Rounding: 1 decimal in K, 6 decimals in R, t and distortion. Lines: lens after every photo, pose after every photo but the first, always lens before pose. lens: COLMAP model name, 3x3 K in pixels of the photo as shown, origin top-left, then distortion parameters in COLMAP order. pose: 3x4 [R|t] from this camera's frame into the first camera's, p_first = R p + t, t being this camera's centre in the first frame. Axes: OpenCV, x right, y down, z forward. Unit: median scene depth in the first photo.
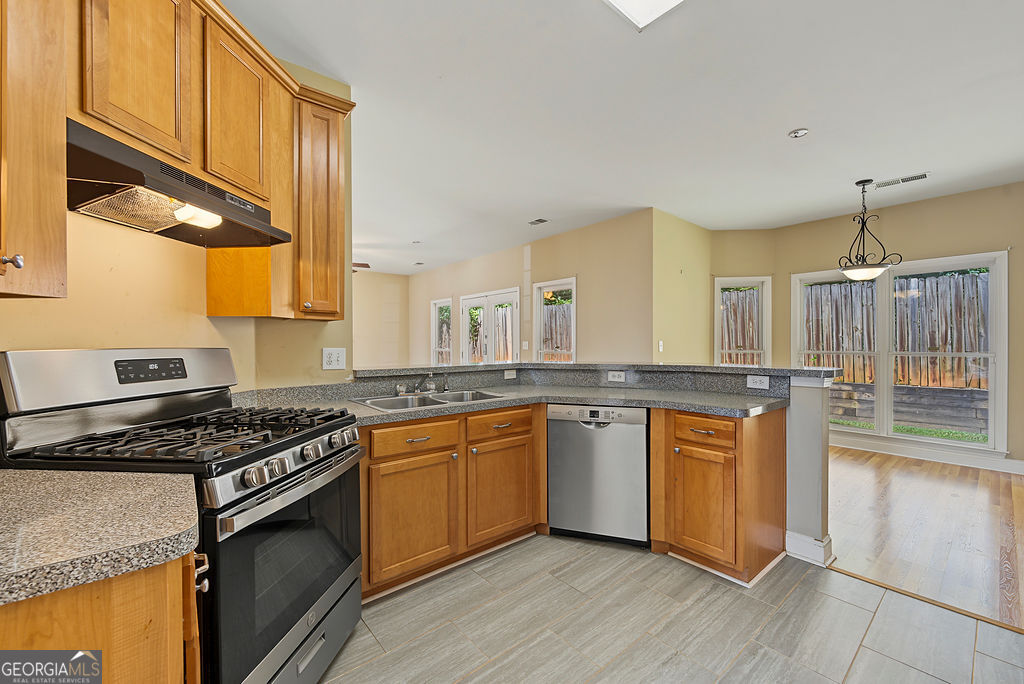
lens RADIAL K [[411.7, 0, 514.7], [0, 411.7, 341.3], [0, 0, 1]] dist [-0.001215, -0.001002]
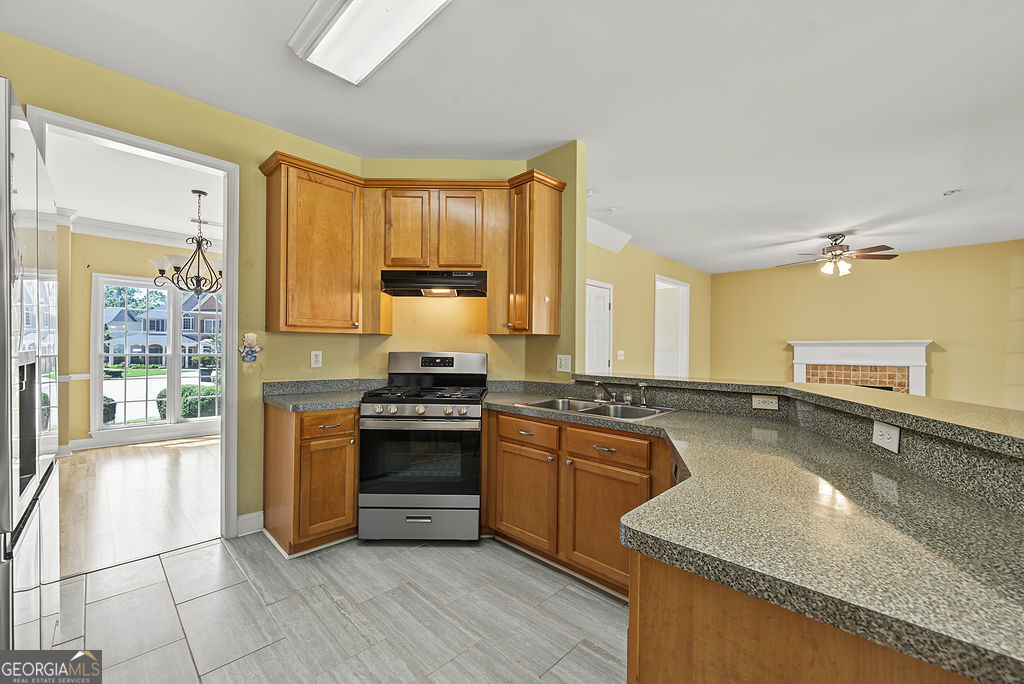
lens RADIAL K [[411.7, 0, 509.3], [0, 411.7, 339.6], [0, 0, 1]] dist [-0.001215, -0.001002]
pose [[0.095963, -0.019004, -0.995204, 0.789025], [-0.006811, 0.999782, -0.019748, -0.005486], [0.995362, 0.008674, 0.095812, 0.694002]]
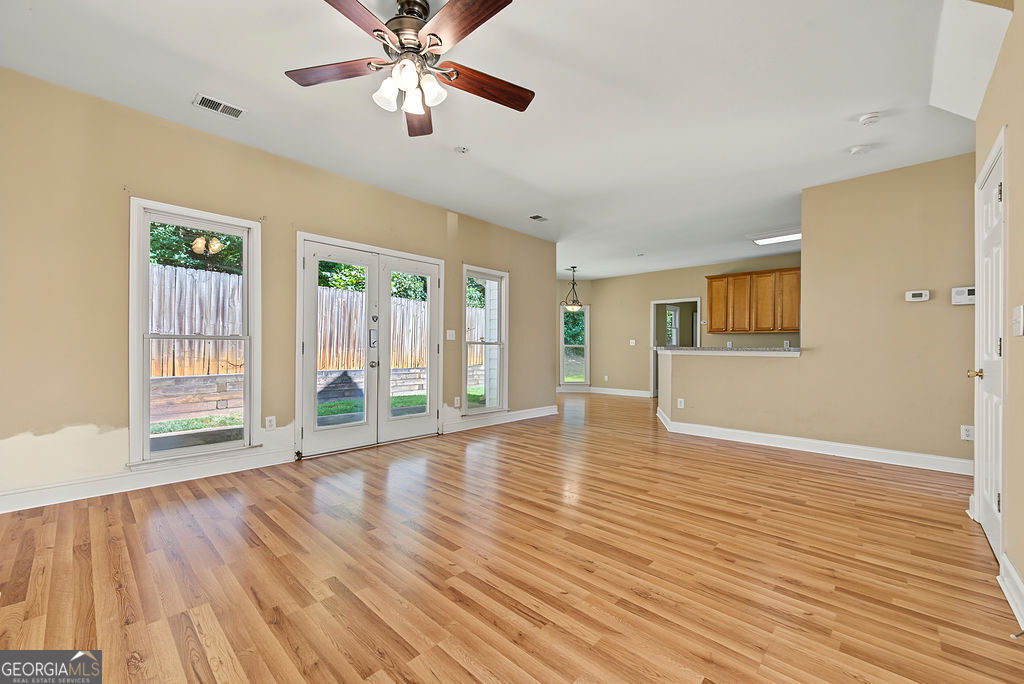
lens RADIAL K [[411.7, 0, 518.3], [0, 411.7, 347.9], [0, 0, 1]] dist [-0.001215, -0.001002]
pose [[-0.136095, 0.000736, 0.990695, -2.016080], [-0.012466, 0.999919, -0.002456, 0.088382], [-0.990617, -0.012684, -0.136075, 2.481376]]
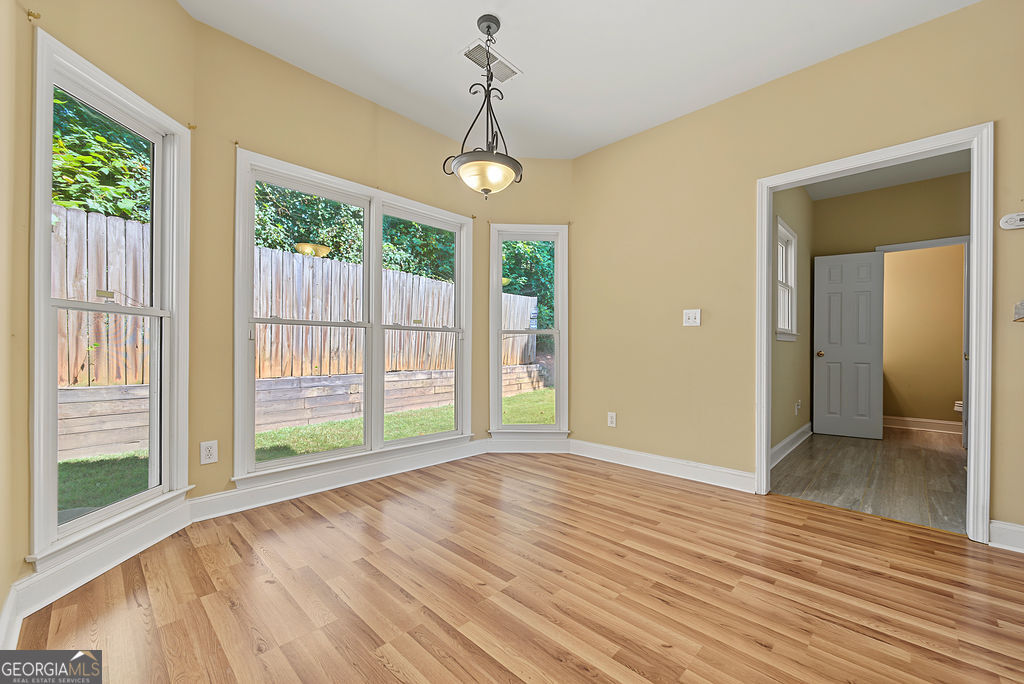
lens RADIAL K [[411.7, 0, 505.9], [0, 411.7, 349.6], [0, 0, 1]] dist [-0.001215, -0.001002]
pose [[-0.101233, -0.003123, 0.994858, 0.410986], [-0.012700, 0.999918, 0.001846, 0.120460], [-0.994782, -0.012448, -0.101264, 1.608741]]
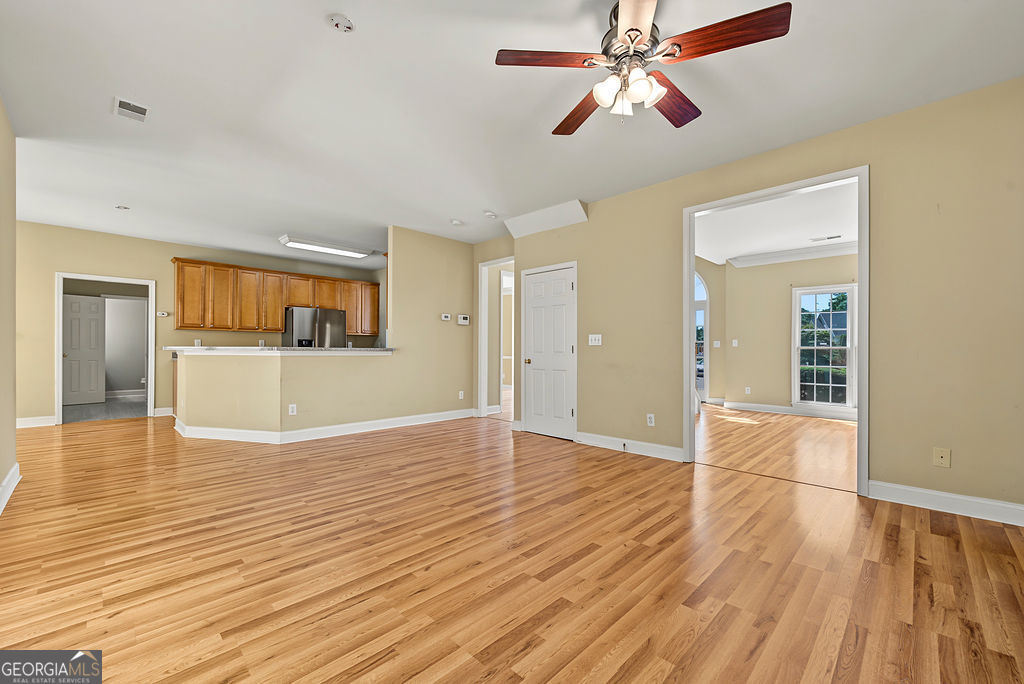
lens RADIAL K [[411.7, 0, 513.6], [0, 411.7, 350.0], [0, 0, 1]] dist [-0.001215, -0.001002]
pose [[-0.994390, -0.003676, -0.105708, -0.848941], [-0.003183, 0.999983, -0.004836, 0.087048], [0.105724, -0.004473, -0.994385, 3.379582]]
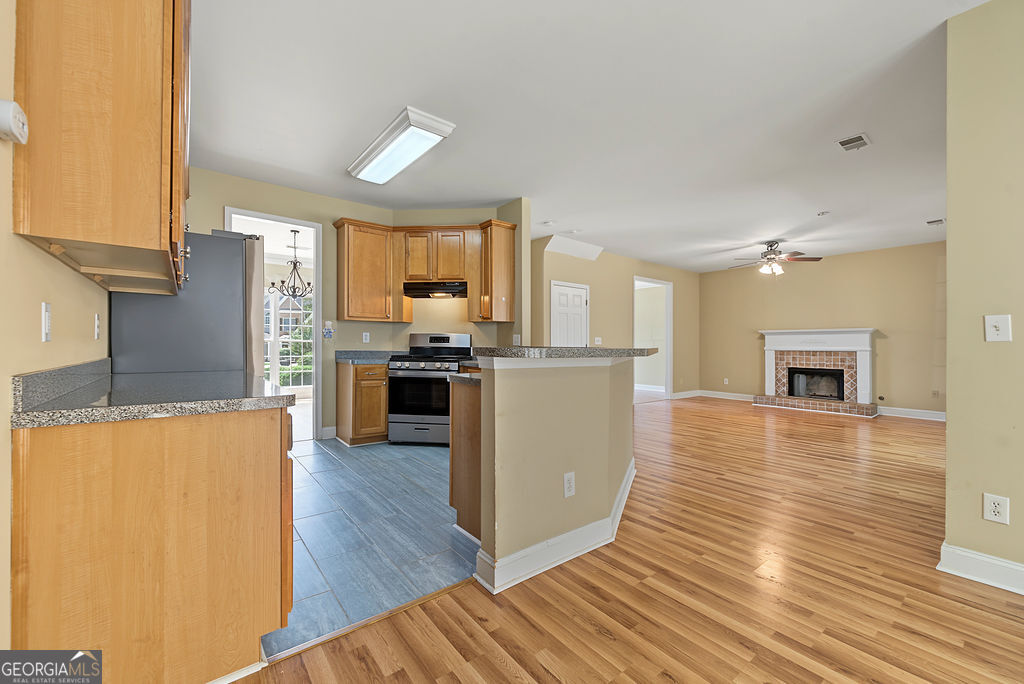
lens RADIAL K [[411.7, 0, 511.7], [0, 411.7, 340.8], [0, 0, 1]] dist [-0.001215, -0.001002]
pose [[-0.032170, -0.008341, -0.999448, 1.502183], [-0.007661, 0.999938, -0.008098, 0.060588], [0.999453, 0.007396, -0.032232, 1.018473]]
